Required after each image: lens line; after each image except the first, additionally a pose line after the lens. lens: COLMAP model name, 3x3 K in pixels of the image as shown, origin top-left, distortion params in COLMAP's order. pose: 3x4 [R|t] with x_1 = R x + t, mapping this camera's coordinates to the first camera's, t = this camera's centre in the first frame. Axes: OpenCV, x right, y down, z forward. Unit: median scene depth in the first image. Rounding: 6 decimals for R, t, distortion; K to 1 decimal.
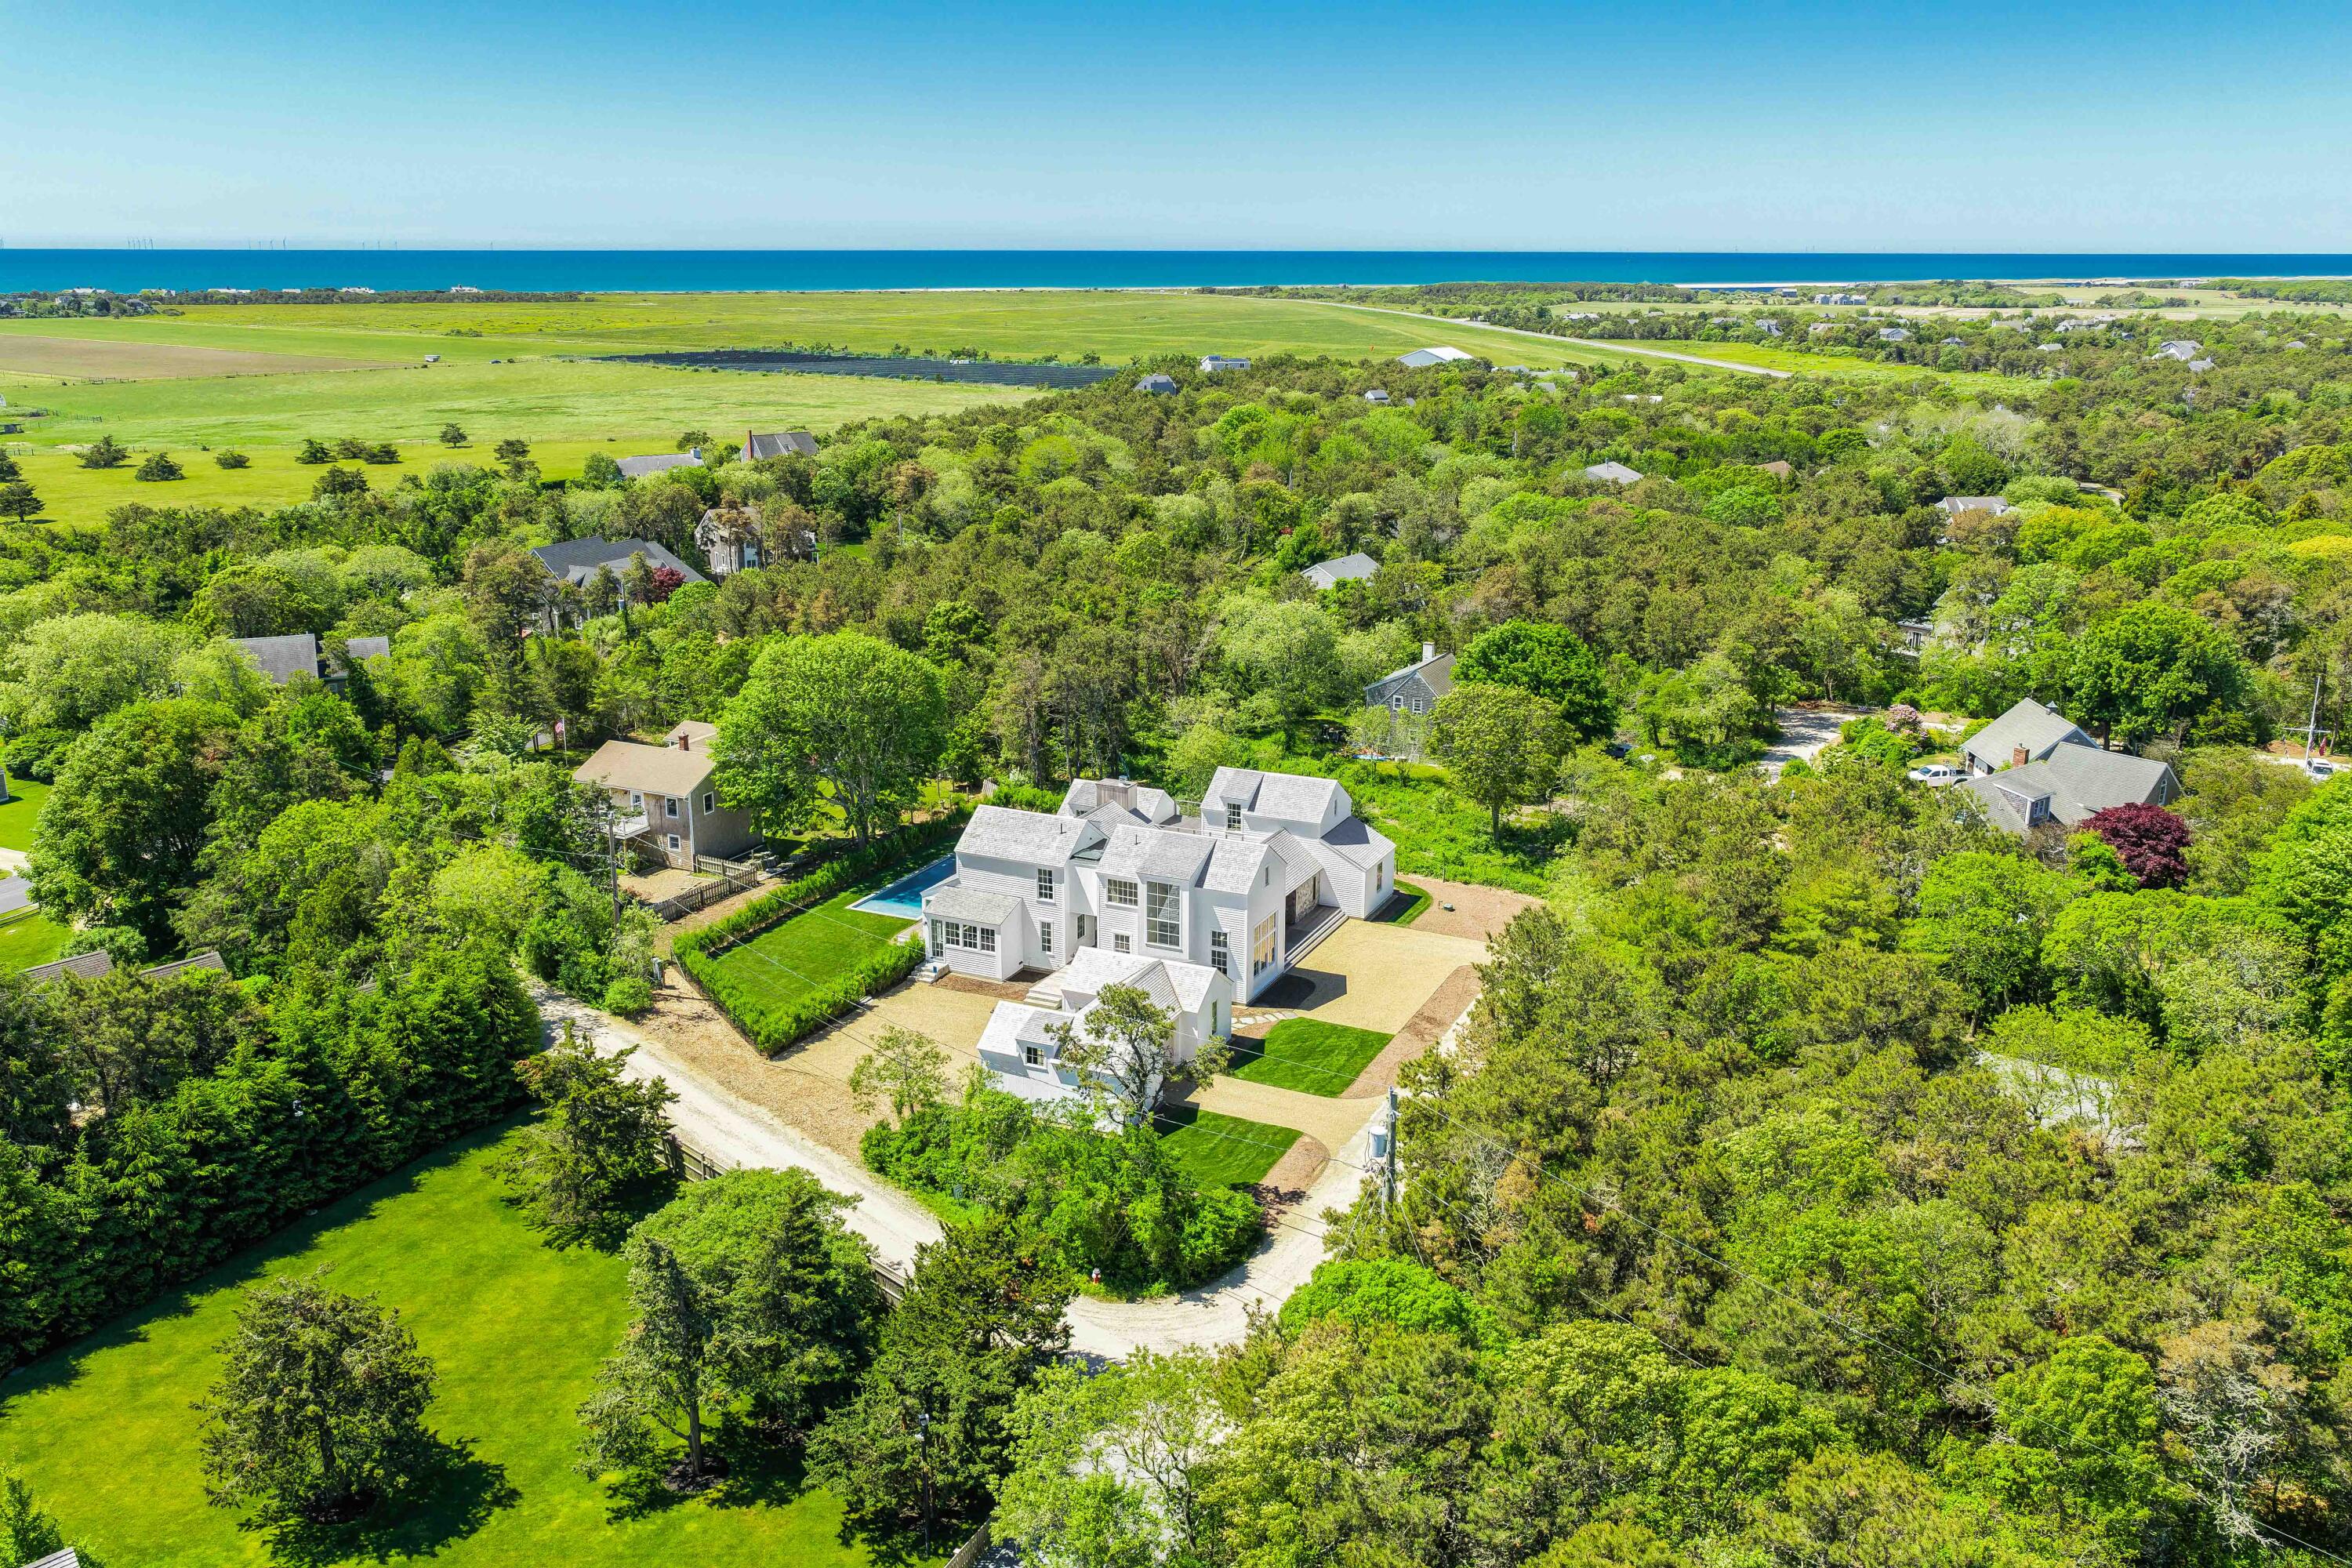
lens RADIAL K [[1933.8, 0, 1176.0], [0, 1933.8, 784.0], [0, 0, 1]] dist [-0.021038, 0.043160]
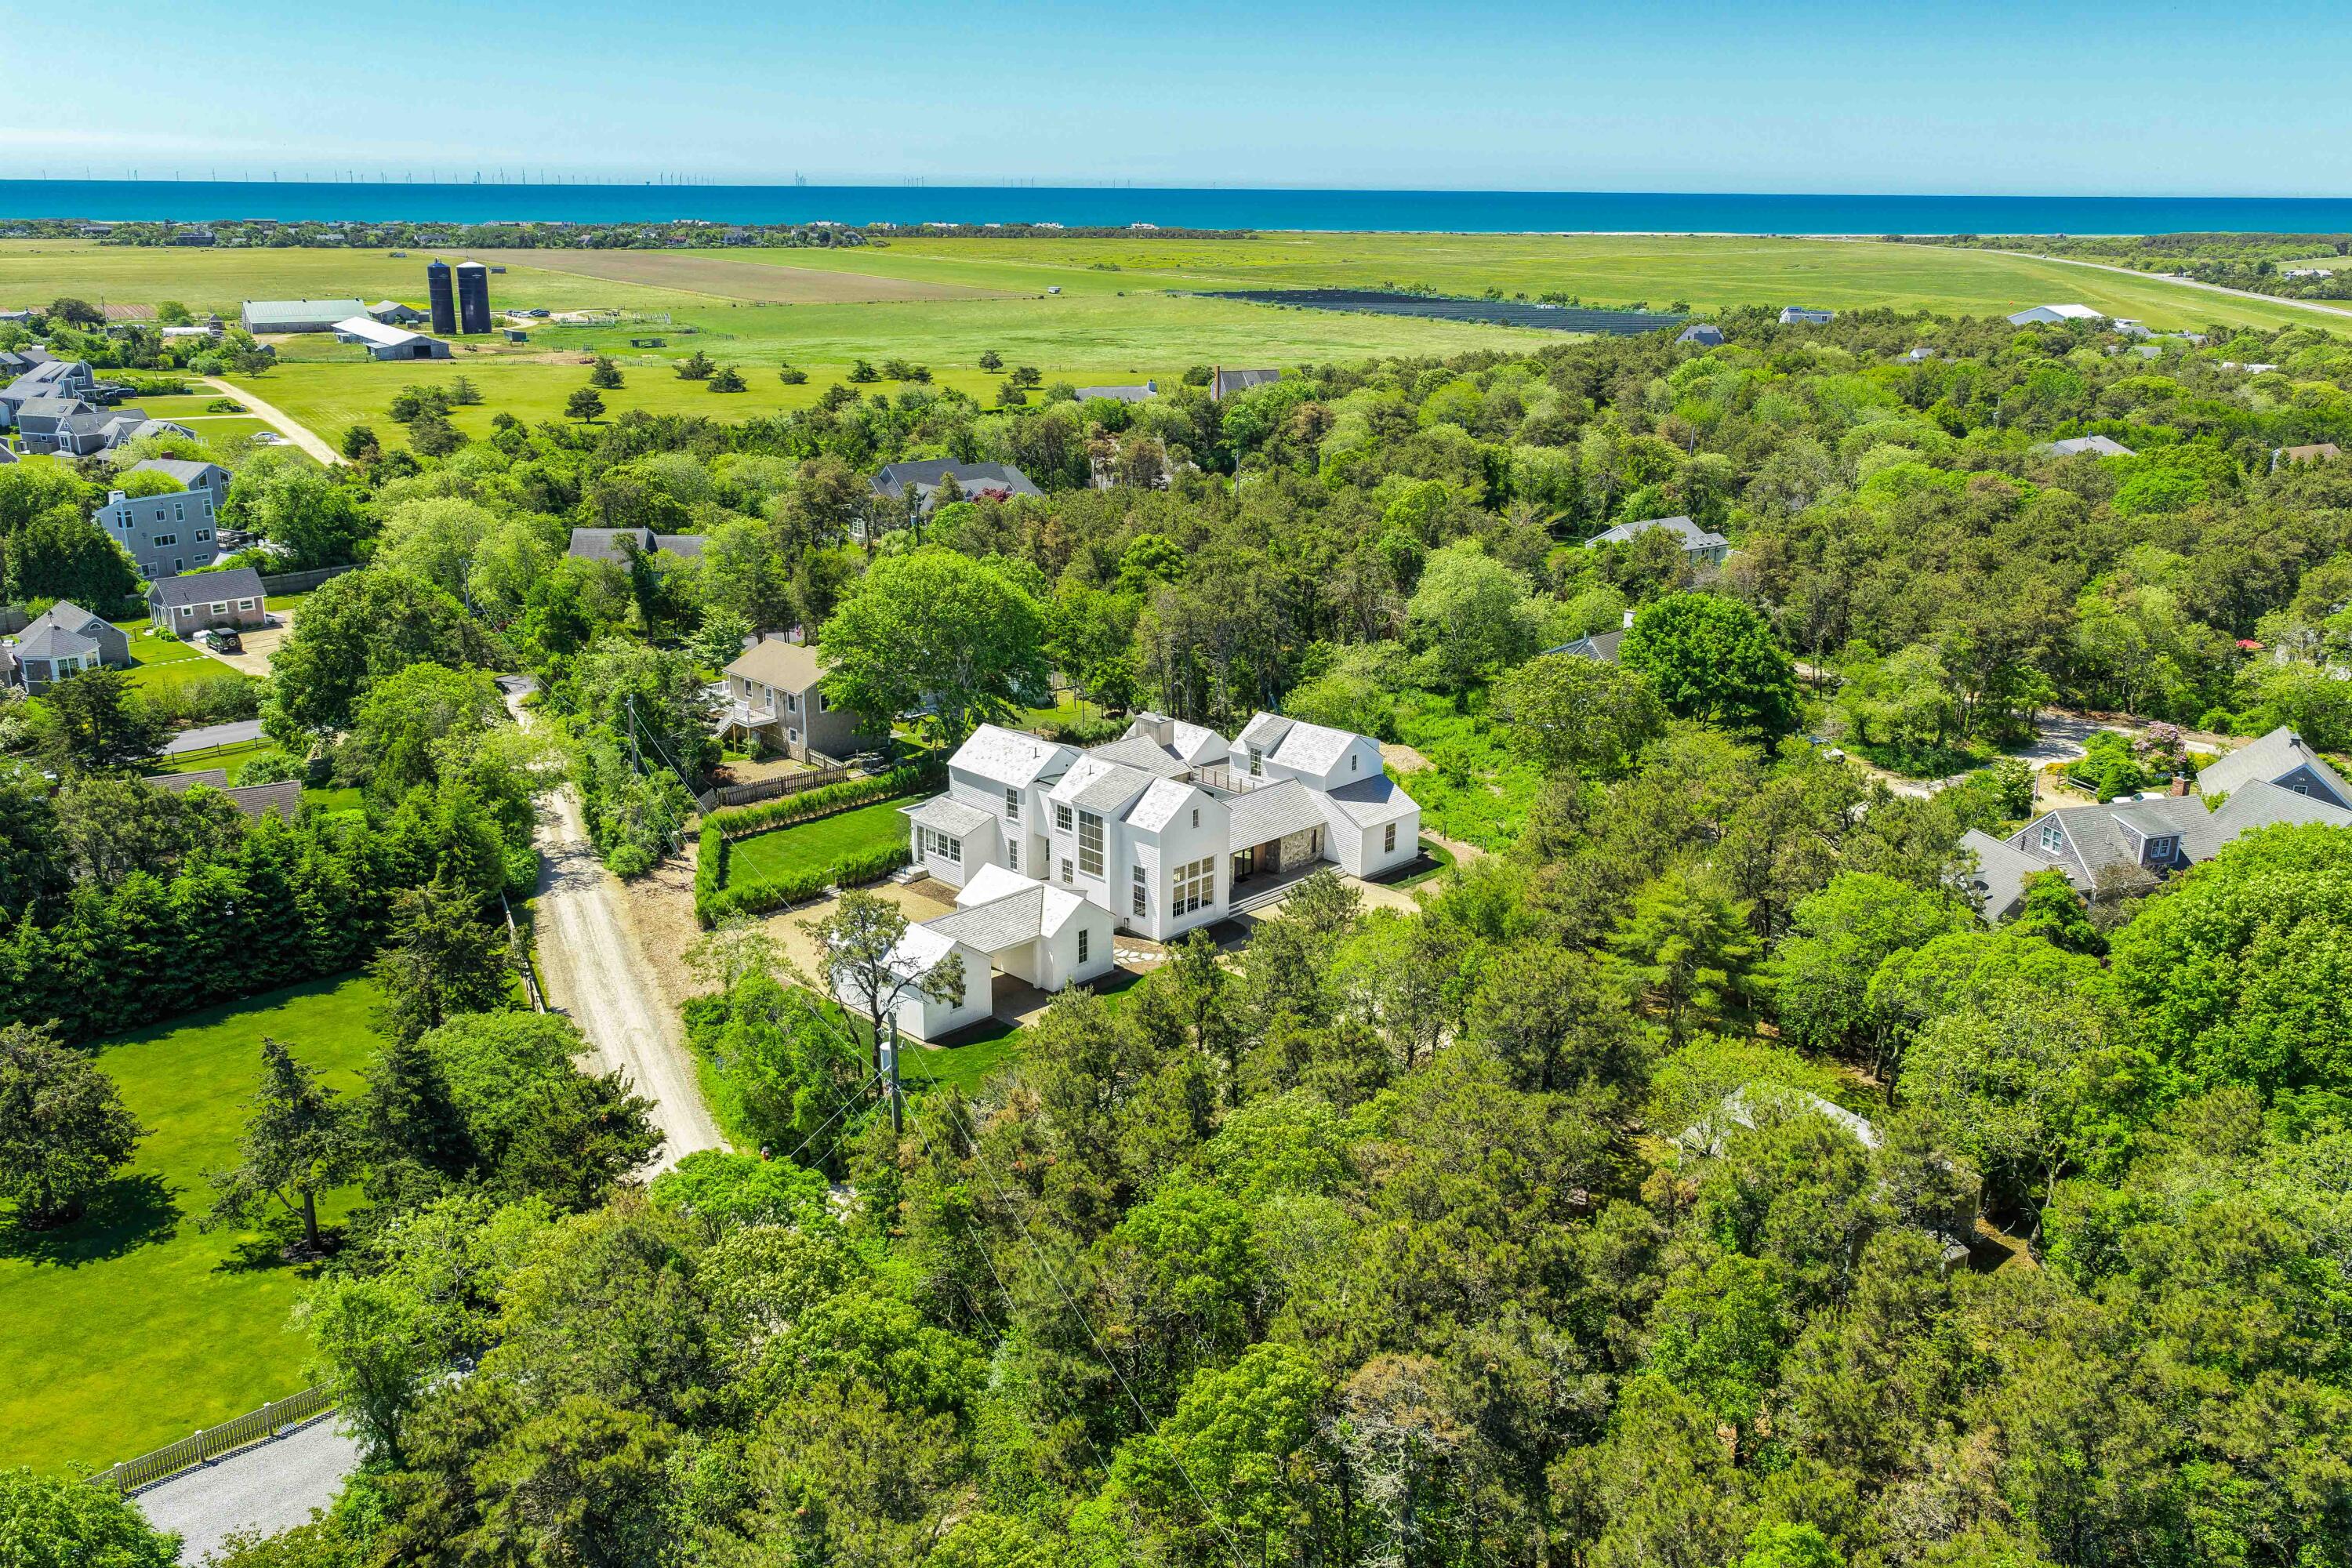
lens RADIAL K [[1933.8, 0, 1176.0], [0, 1933.8, 784.0], [0, 0, 1]] dist [-0.021038, 0.043160]
pose [[0.941587, 0.104828, -0.320038, 0.210965], [-0.095838, 0.994435, 0.043760, -0.007754], [0.322844, -0.010532, 0.946393, 0.025743]]
